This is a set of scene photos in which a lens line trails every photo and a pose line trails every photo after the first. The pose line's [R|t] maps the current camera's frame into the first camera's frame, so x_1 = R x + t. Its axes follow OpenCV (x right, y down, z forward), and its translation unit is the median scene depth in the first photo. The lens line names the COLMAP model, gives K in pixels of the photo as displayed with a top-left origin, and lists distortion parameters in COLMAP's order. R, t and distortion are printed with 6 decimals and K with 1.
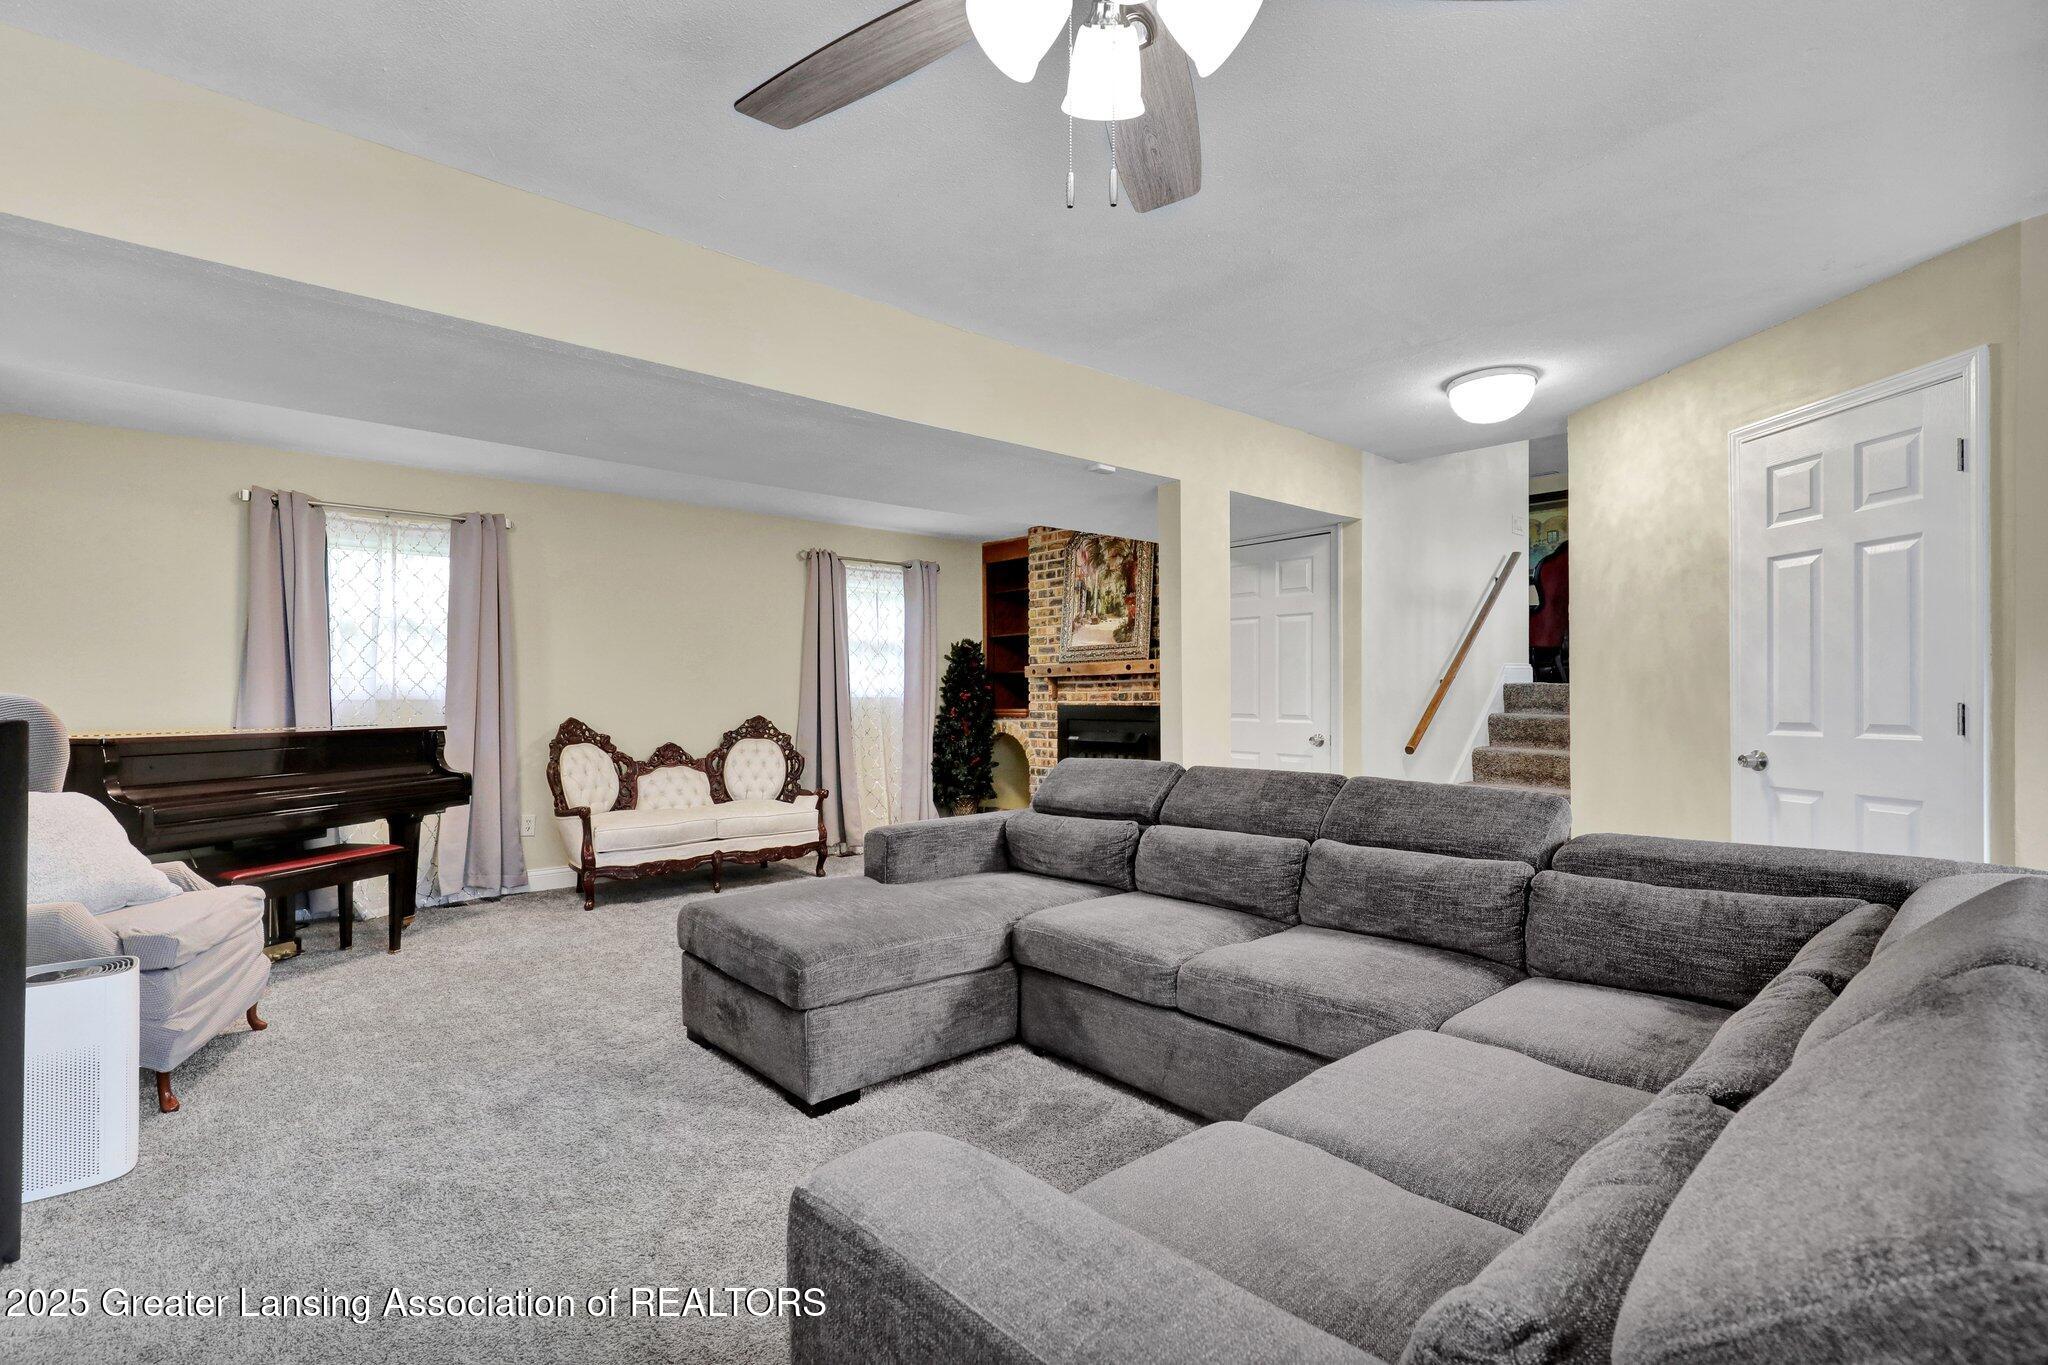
lens RADIAL K [[950.0, 0, 1012.0], [0, 950.0, 690.3], [0, 0, 1]] dist [0.001256, 0.000000]
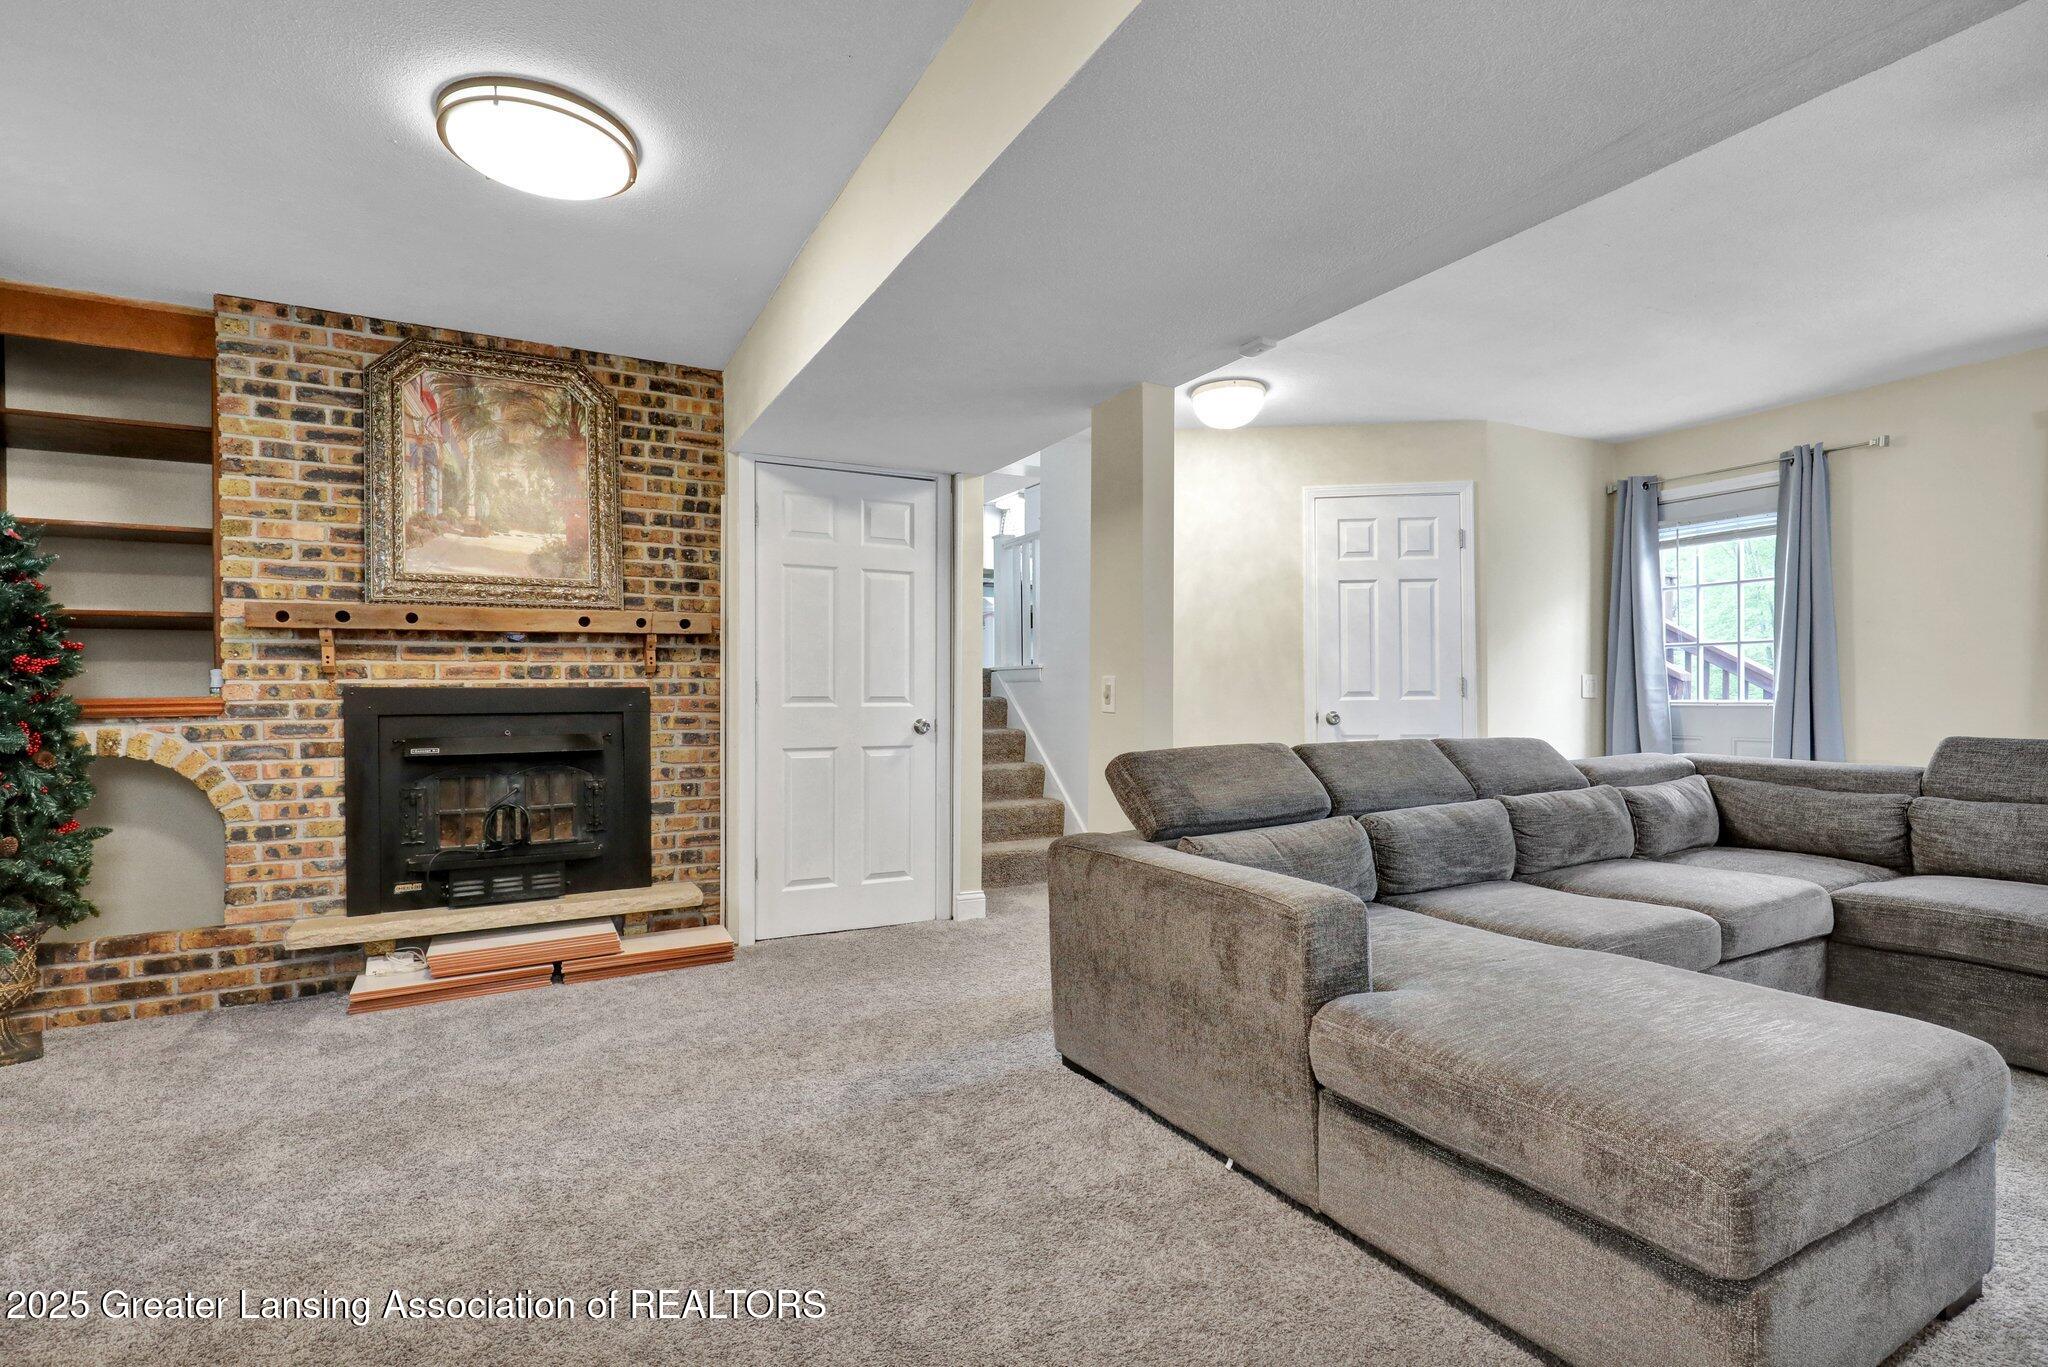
lens RADIAL K [[950.0, 0, 1012.0], [0, 950.0, 691.3], [0, 0, 1]] dist [0.001256, 0.000000]
pose [[0.207729, 0.001140, 0.978186, -0.370400], [-0.003117, 0.999995, -0.000504, 0.017082], [-0.978181, -0.002945, 0.207732, 0.583225]]
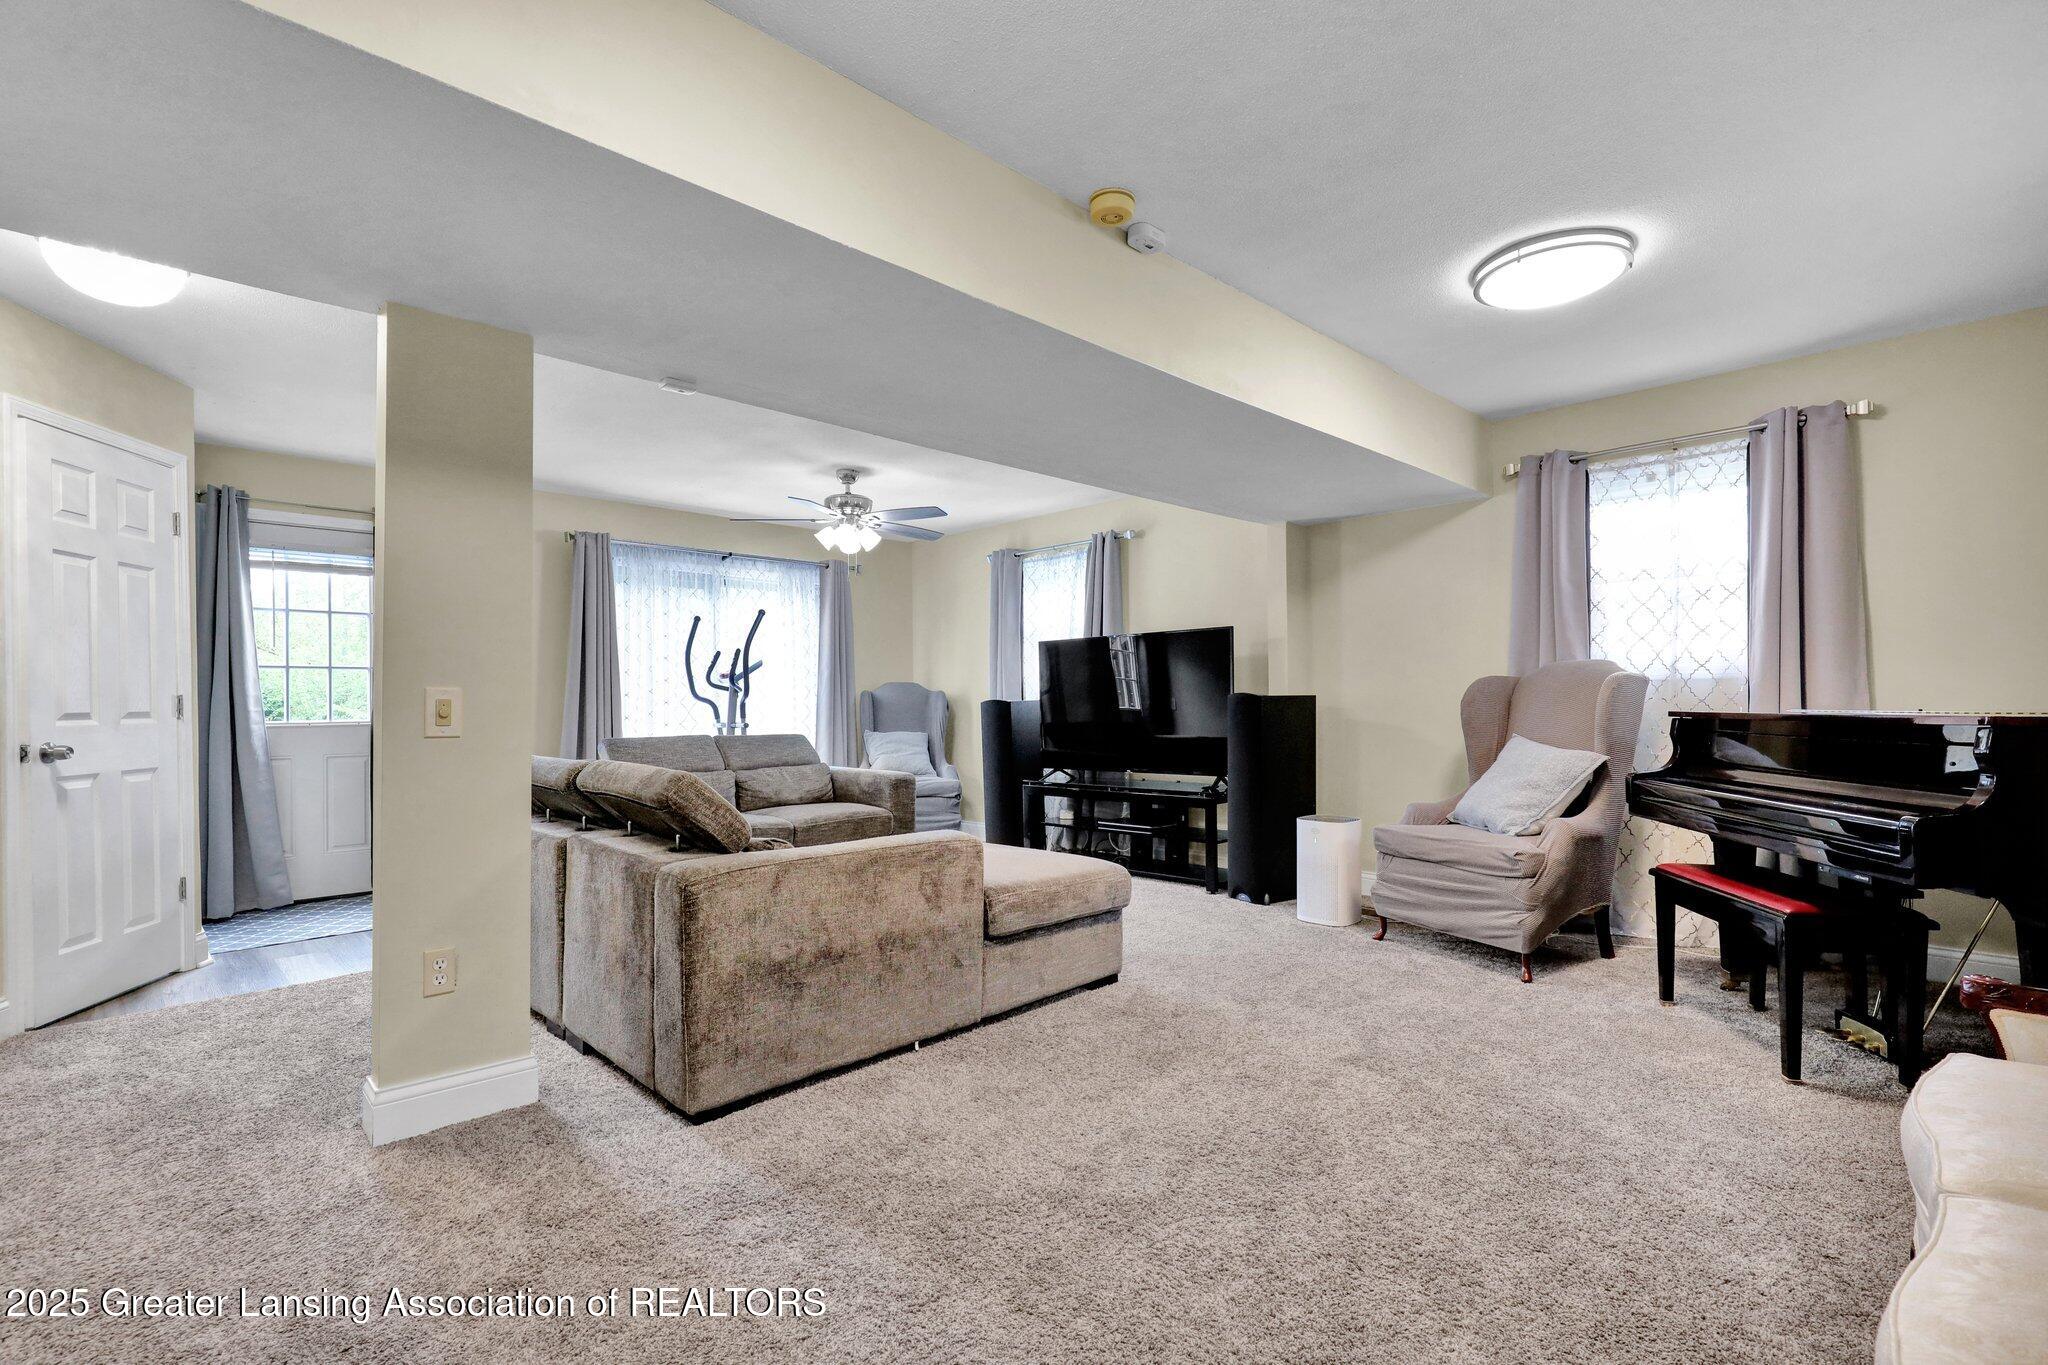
lens RADIAL K [[928.6, 0, 1028.4], [0, 928.6, 694.5], [0, 0, 1]] dist [-0.000453, -0.000122]
pose [[-0.998196, 0.008413, -0.059444, -0.082691], [0.009621, 0.999752, -0.020062, 0.020989], [0.059261, -0.020597, -0.998030, 0.995962]]
